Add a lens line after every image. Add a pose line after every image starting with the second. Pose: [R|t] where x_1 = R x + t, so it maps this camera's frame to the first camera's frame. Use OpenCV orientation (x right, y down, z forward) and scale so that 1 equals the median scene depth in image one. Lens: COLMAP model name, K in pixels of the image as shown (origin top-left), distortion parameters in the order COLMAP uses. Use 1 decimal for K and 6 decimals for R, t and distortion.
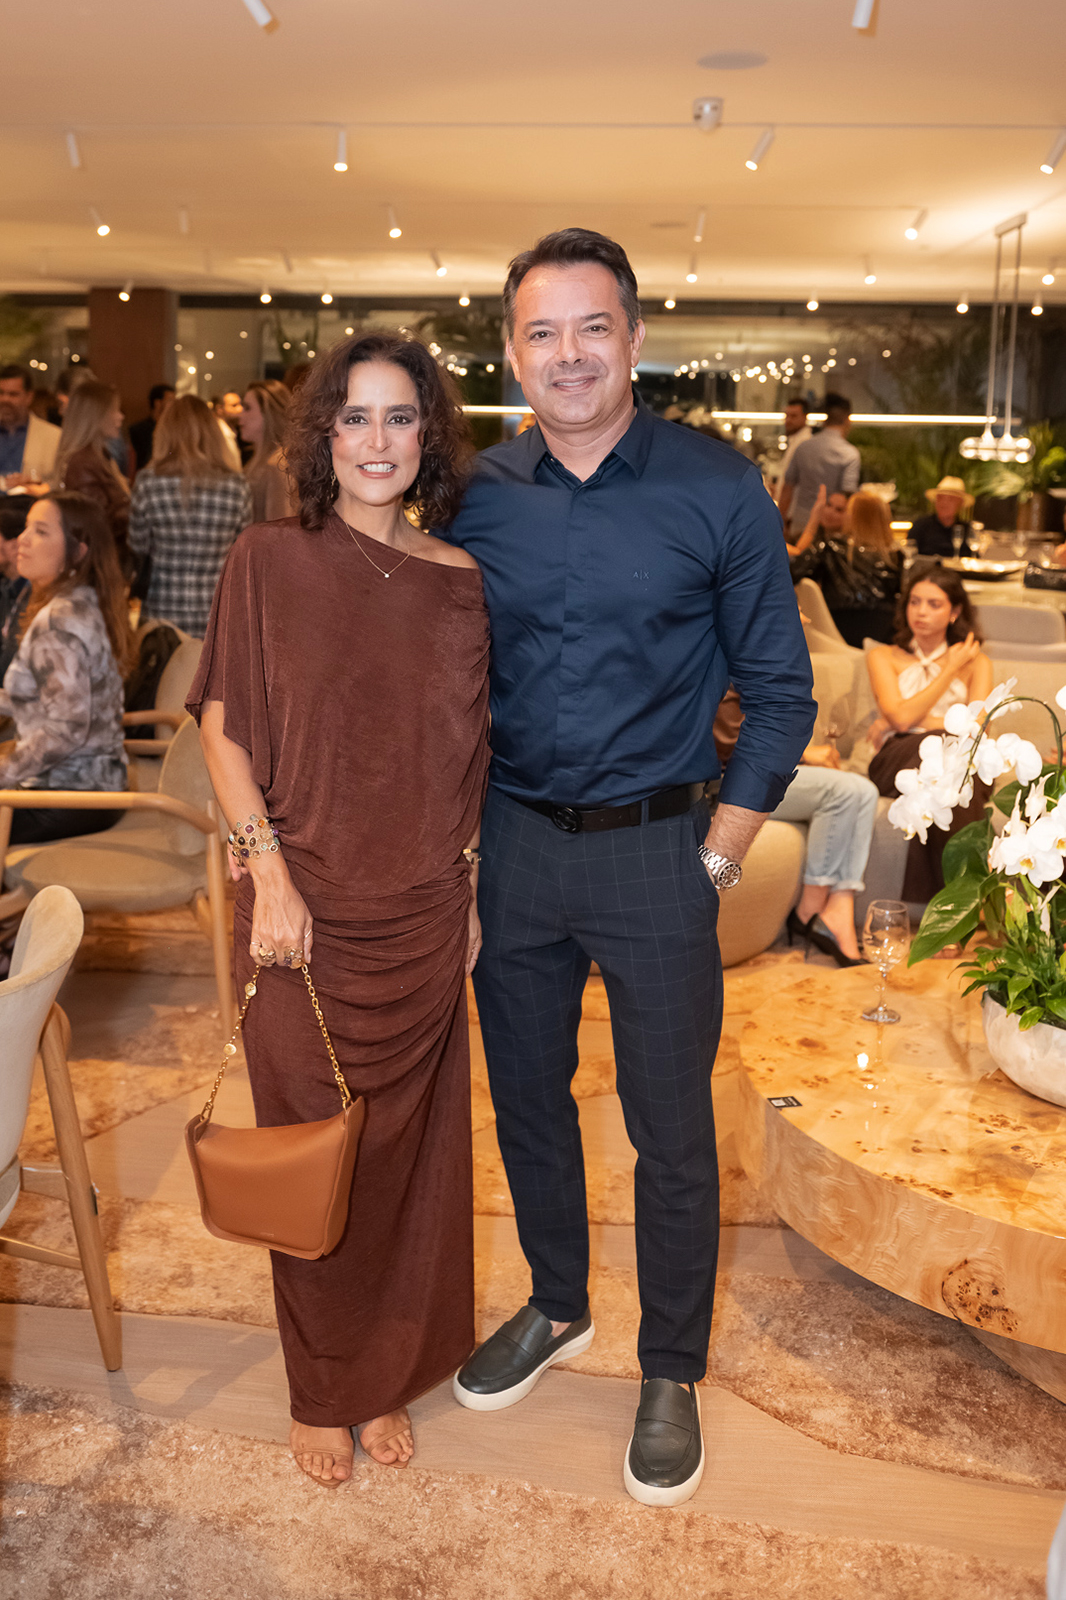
lens RADIAL K [[1343.7, 0, 533.5], [0, 1343.7, 764.8], [0, 0, 1]] dist [-0.048114, 0.004797]
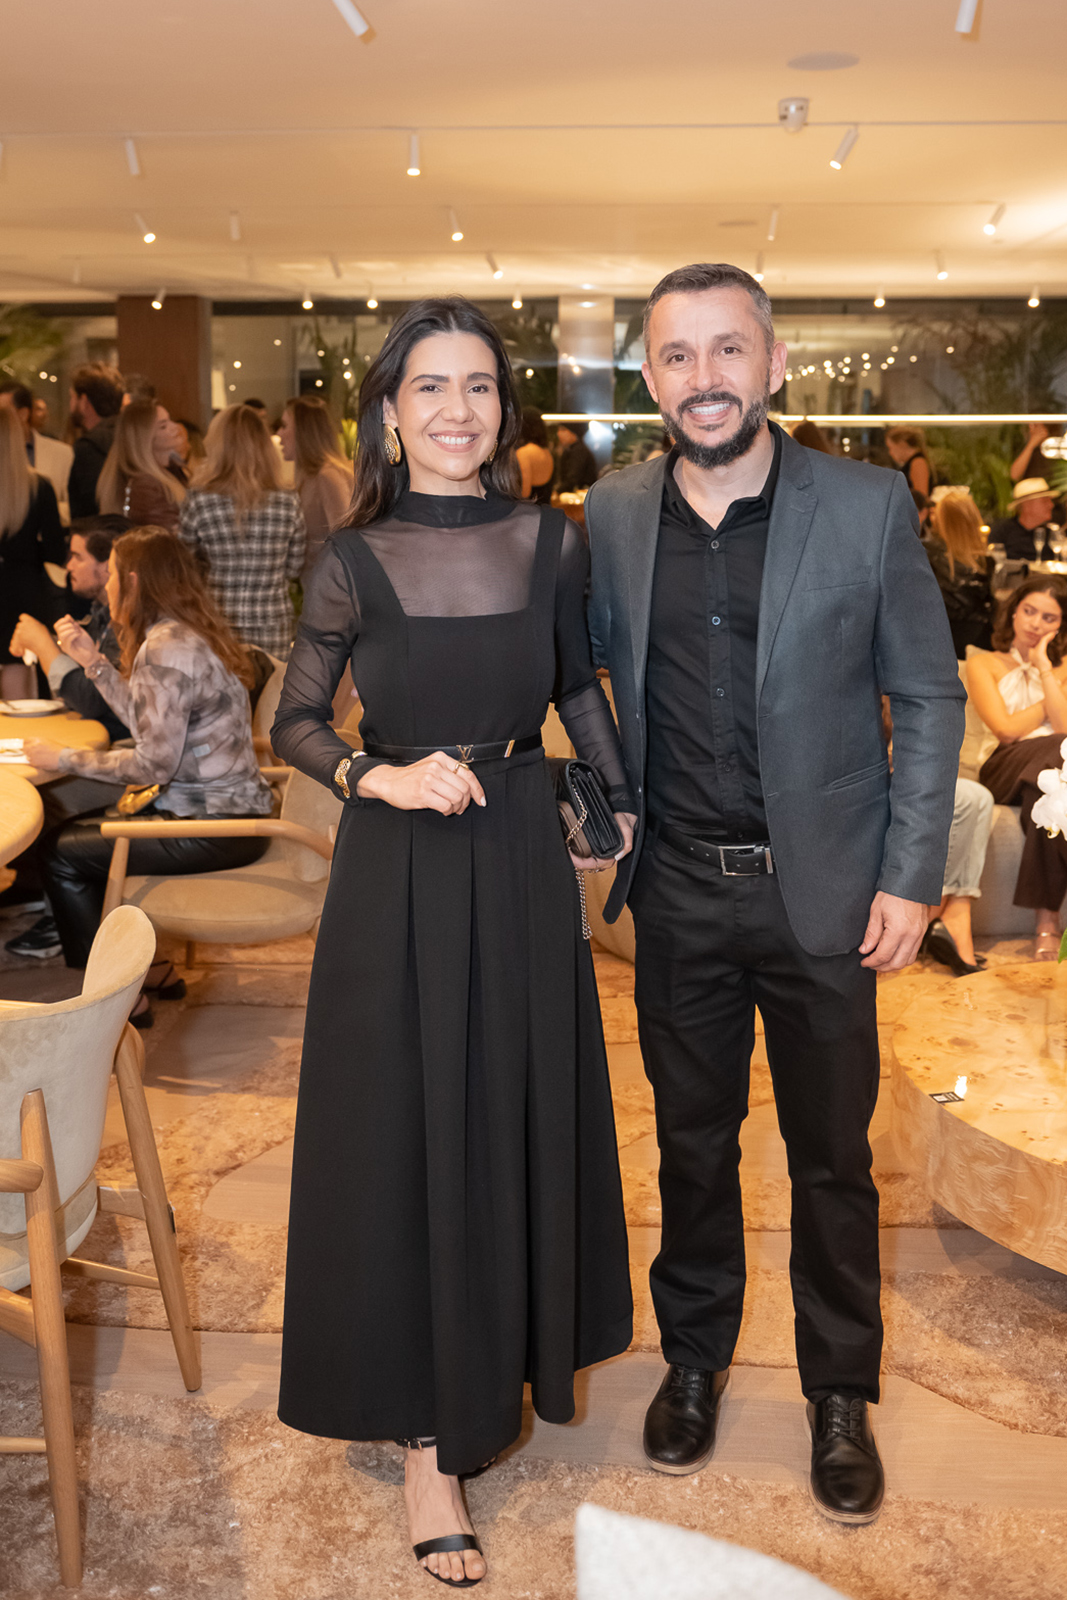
lens RADIAL K [[1519.7, 0, 533.5], [0, 1519.7, 800.0], [0, 0, 1]] dist [-0.033776, -0.011254]
pose [[0.998991, -0.028988, 0.034312, -0.129859], [0.029128, 0.999569, -0.003586, 0.016261], [-0.034194, 0.004582, 0.999405, -0.117713]]
